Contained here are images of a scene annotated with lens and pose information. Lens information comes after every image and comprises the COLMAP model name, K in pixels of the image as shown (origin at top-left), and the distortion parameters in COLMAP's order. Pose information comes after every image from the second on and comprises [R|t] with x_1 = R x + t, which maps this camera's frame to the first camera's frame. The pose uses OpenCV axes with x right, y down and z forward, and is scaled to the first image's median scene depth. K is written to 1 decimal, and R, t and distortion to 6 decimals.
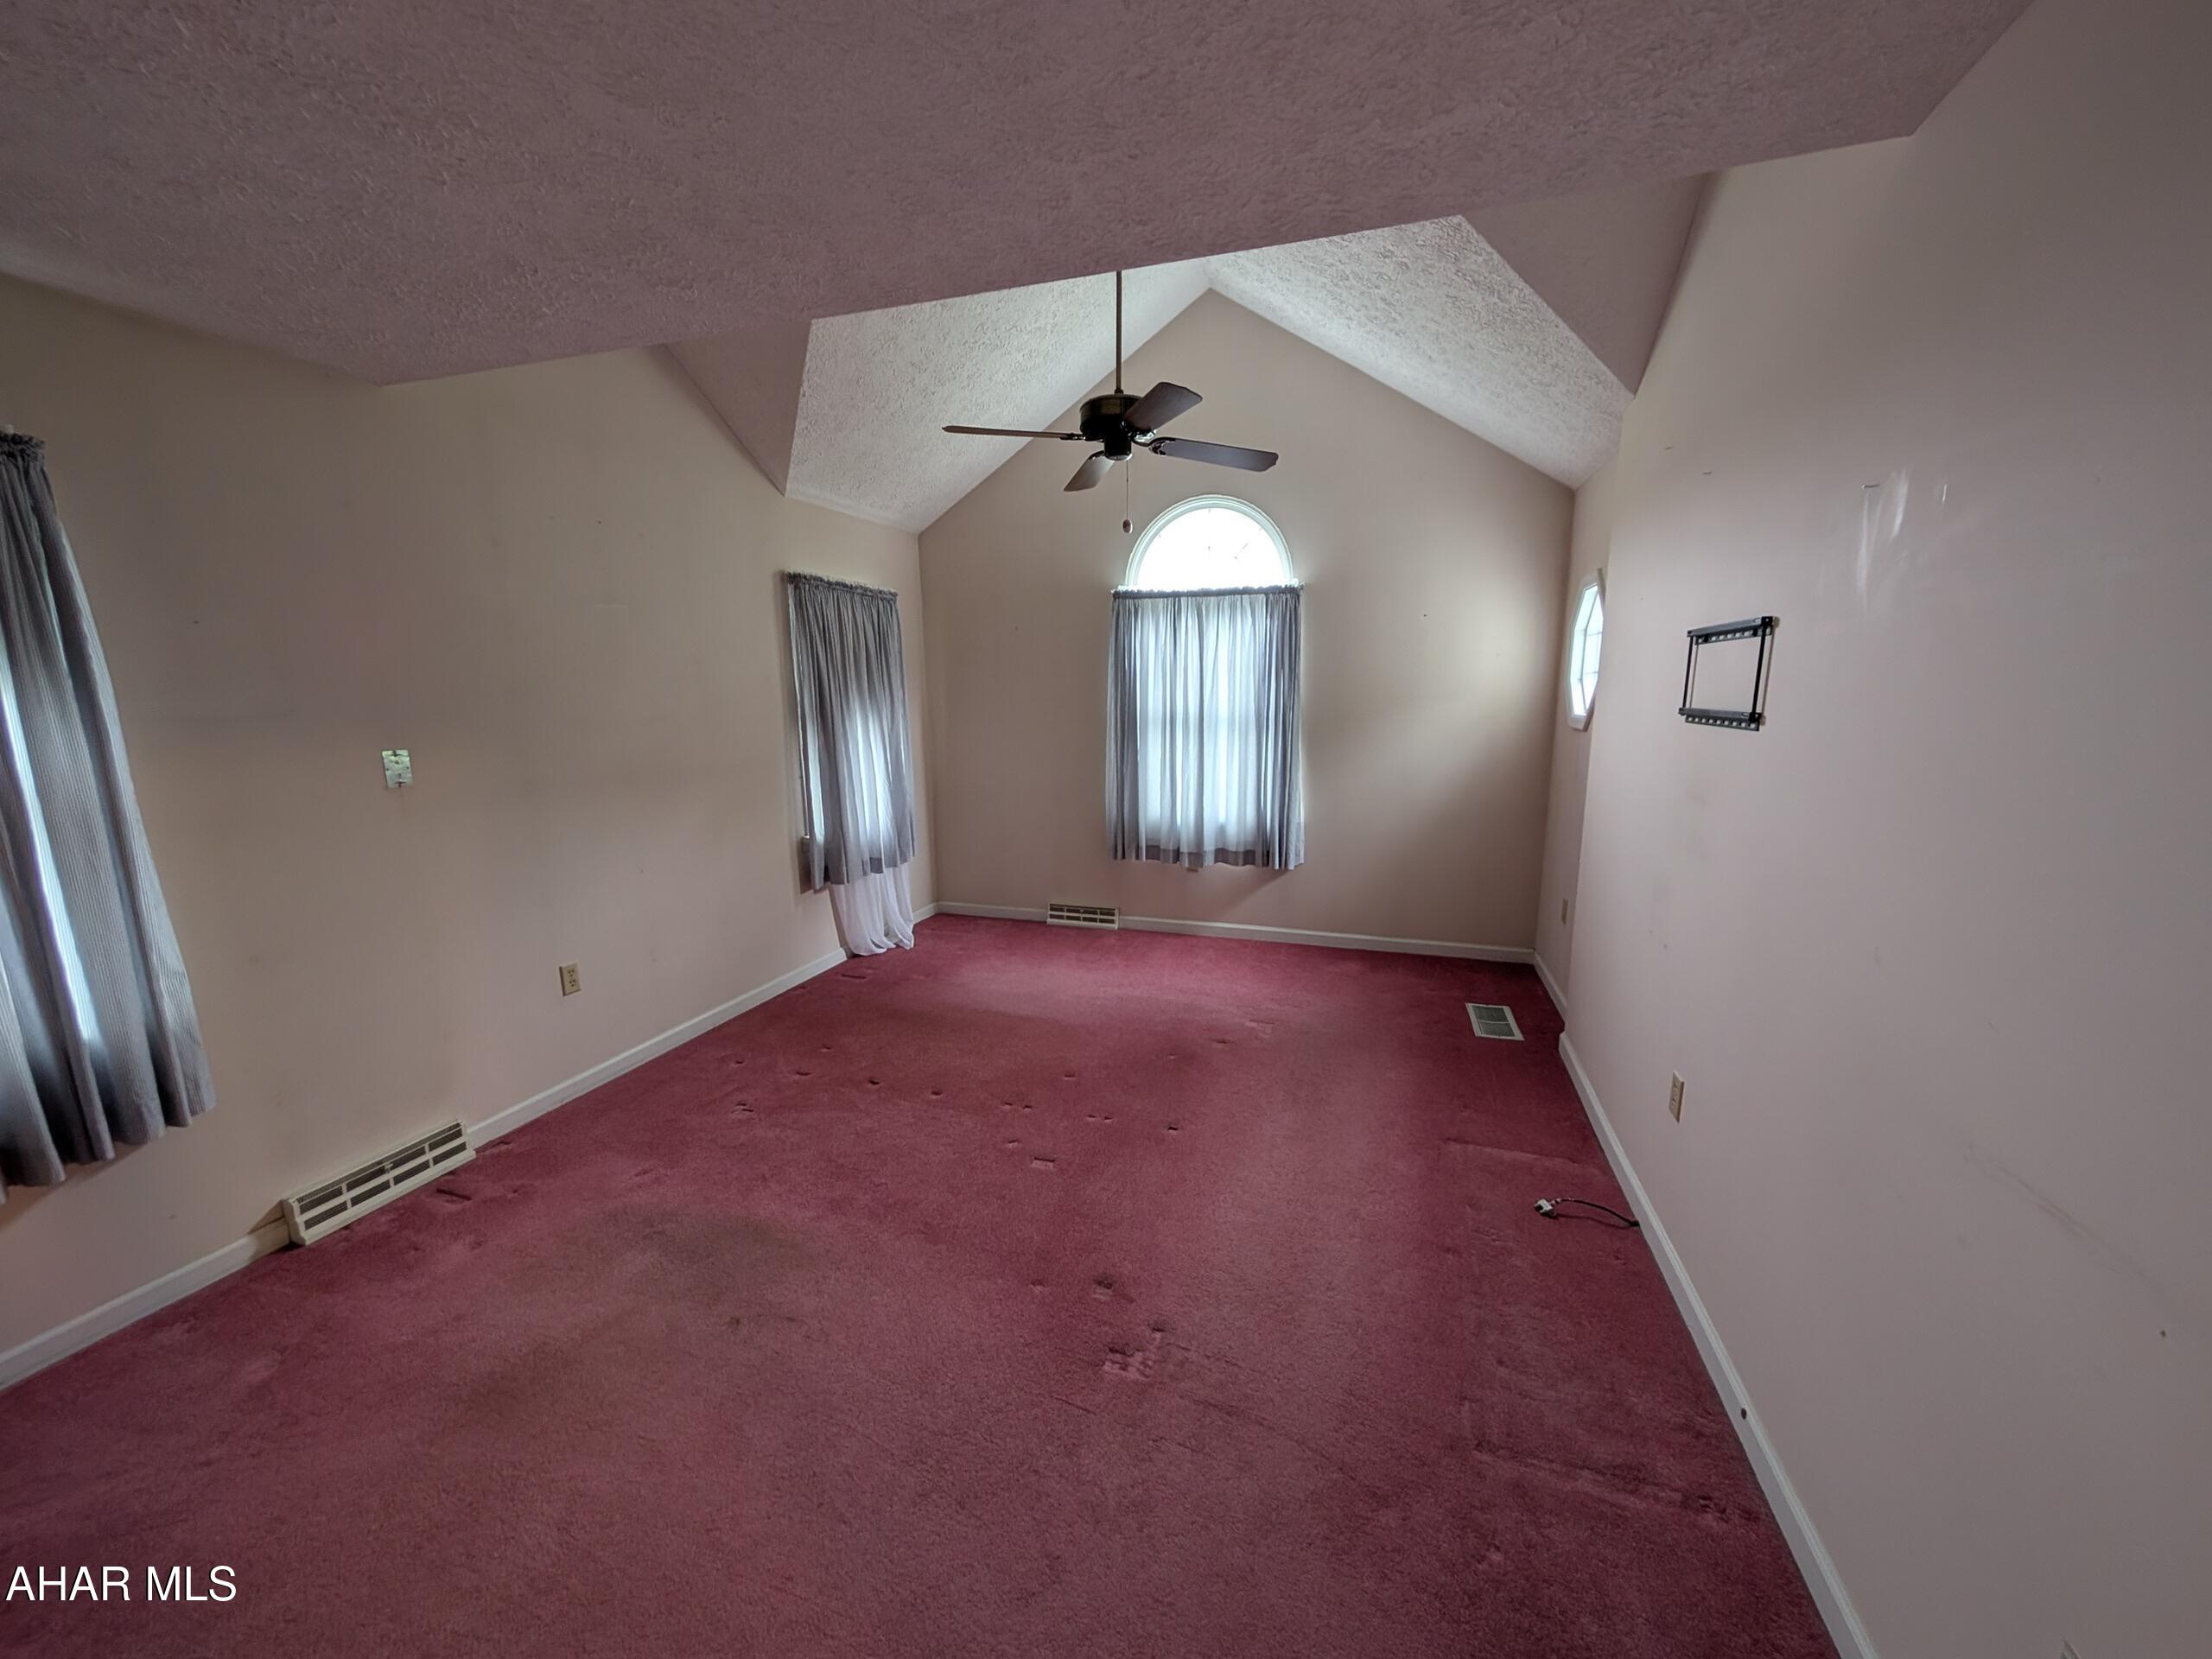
lens RADIAL K [[830.6, 0, 1103.9], [0, 830.6, 837.4], [0, 0, 1]] dist [0.000284, 0.000003]
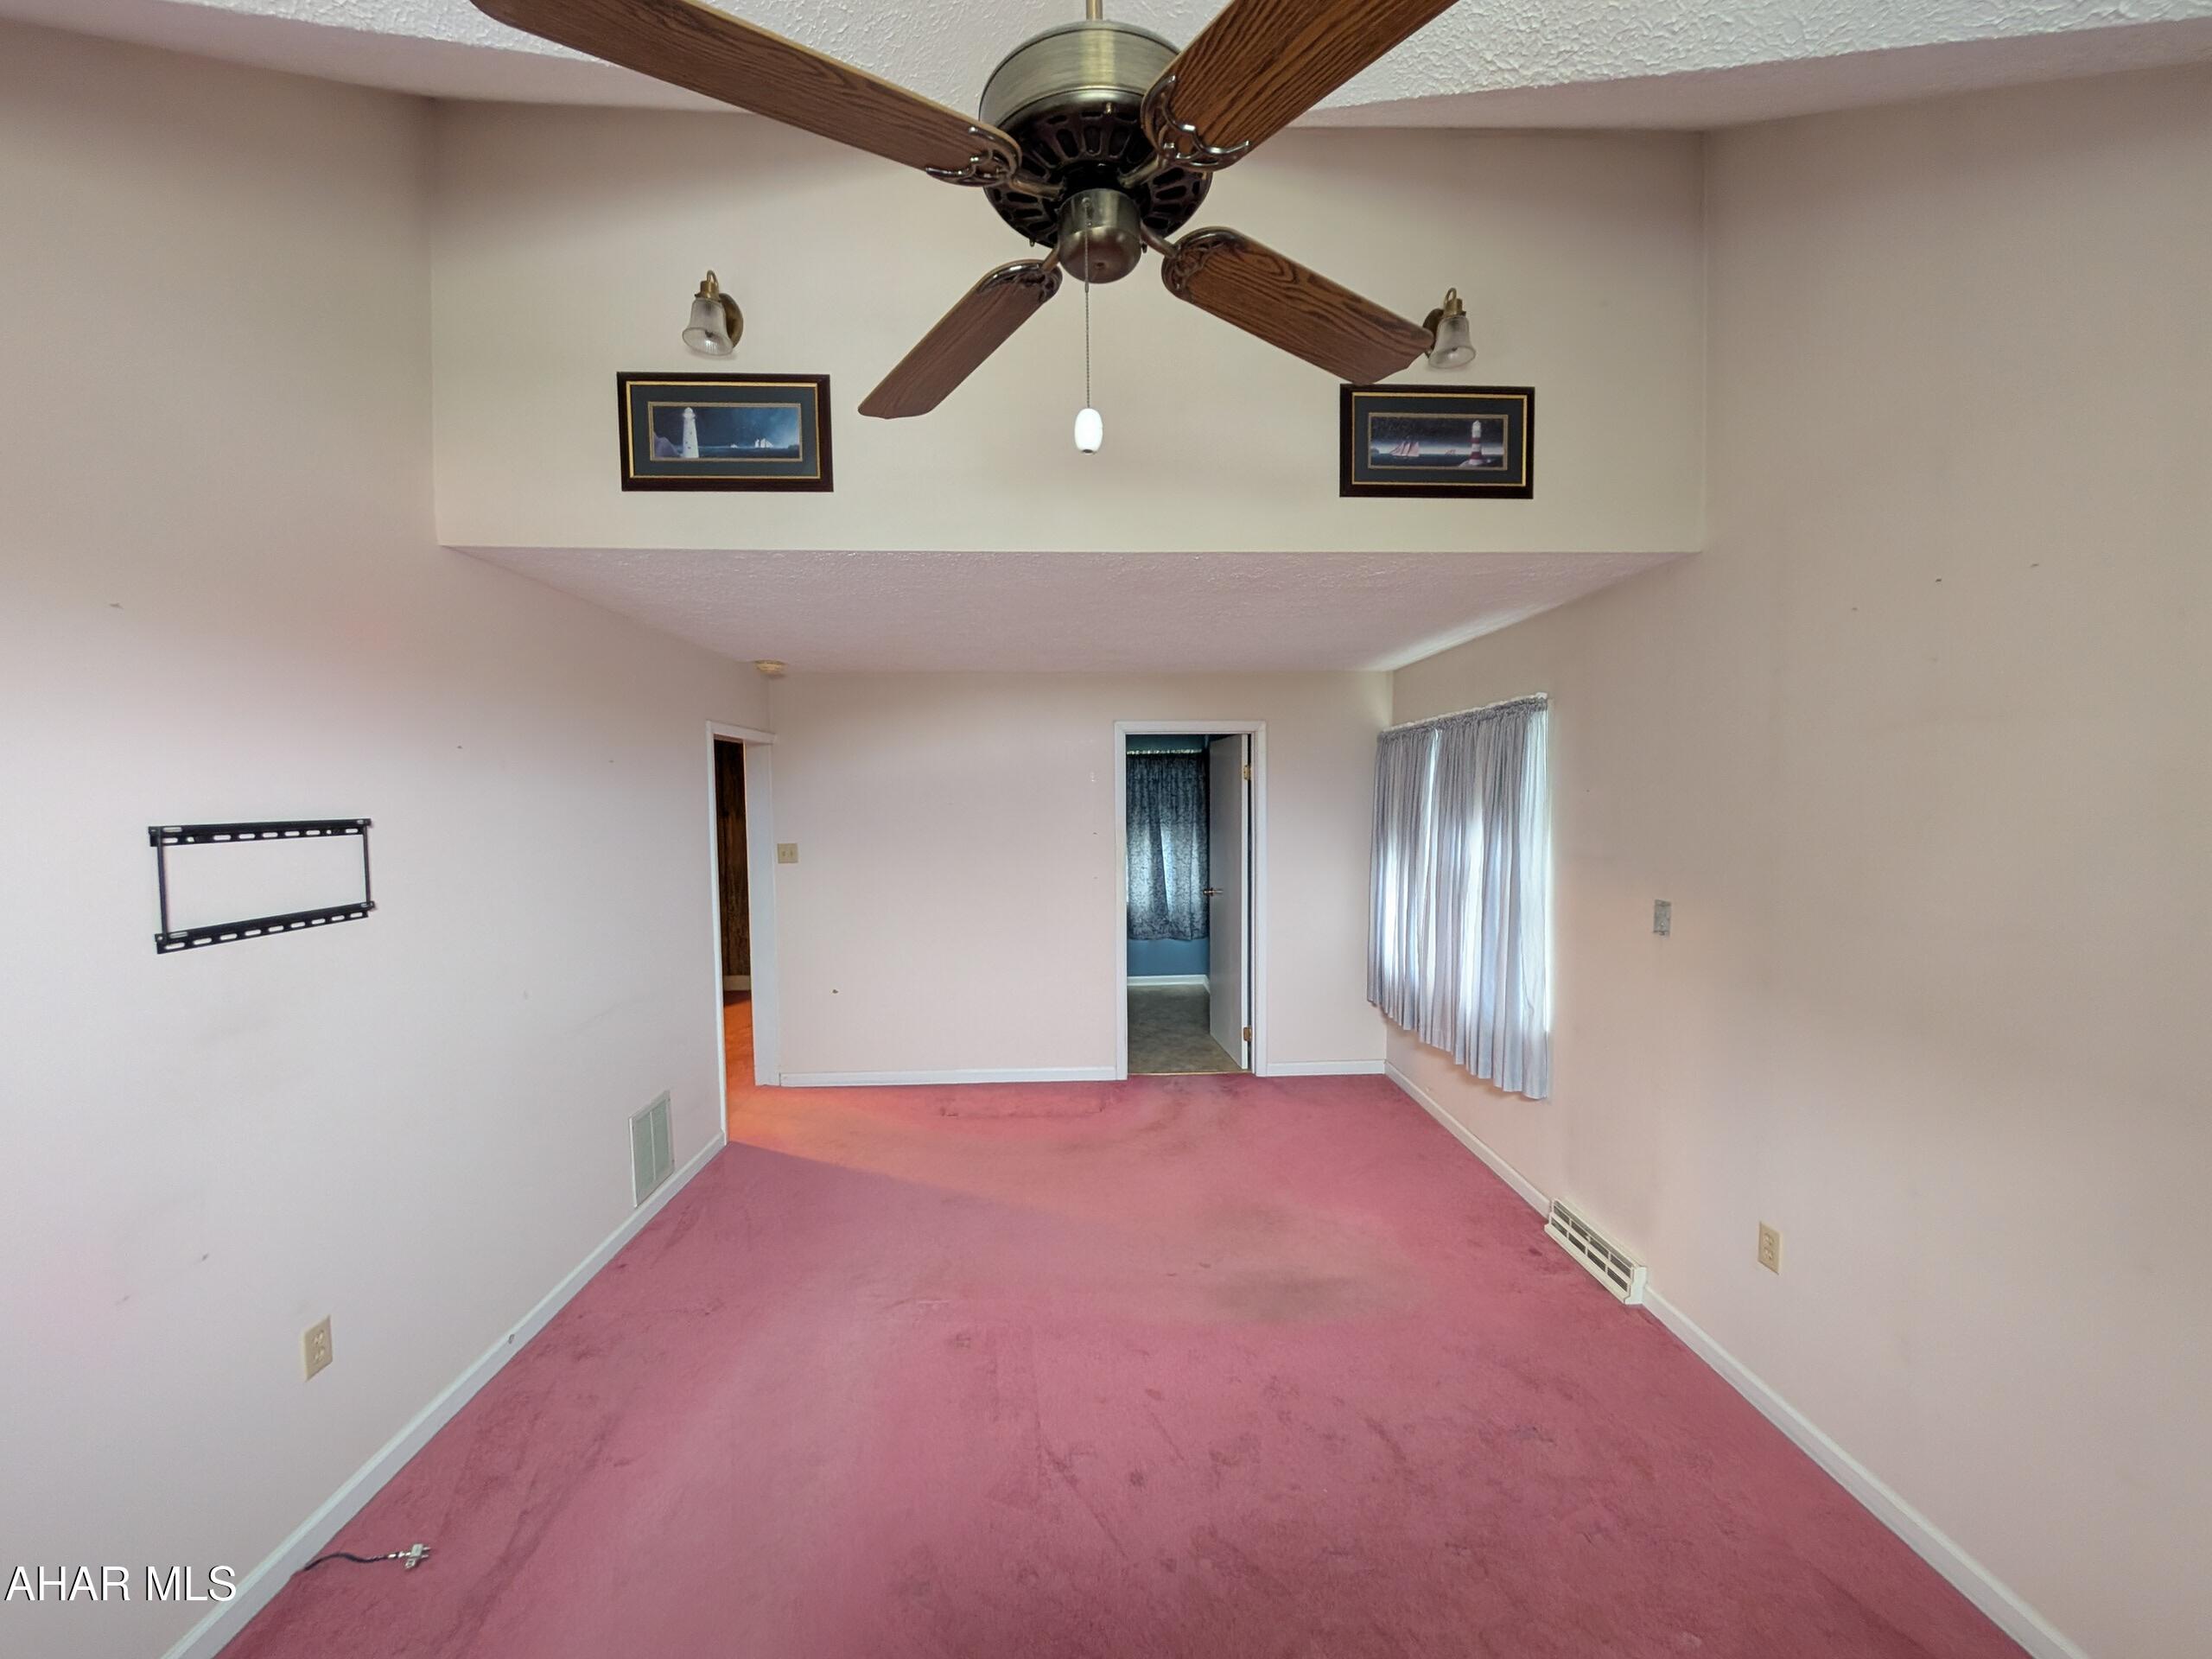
lens RADIAL K [[830.6, 0, 1120.2], [0, 830.6, 823.4], [0, 0, 1]] dist [0.000284, 0.000003]
pose [[-0.923892, 0.022142, -0.382013, 0.231144], [-0.061407, 0.976806, 0.205130, -0.442195], [0.377694, 0.212977, -0.901104, 1.926304]]
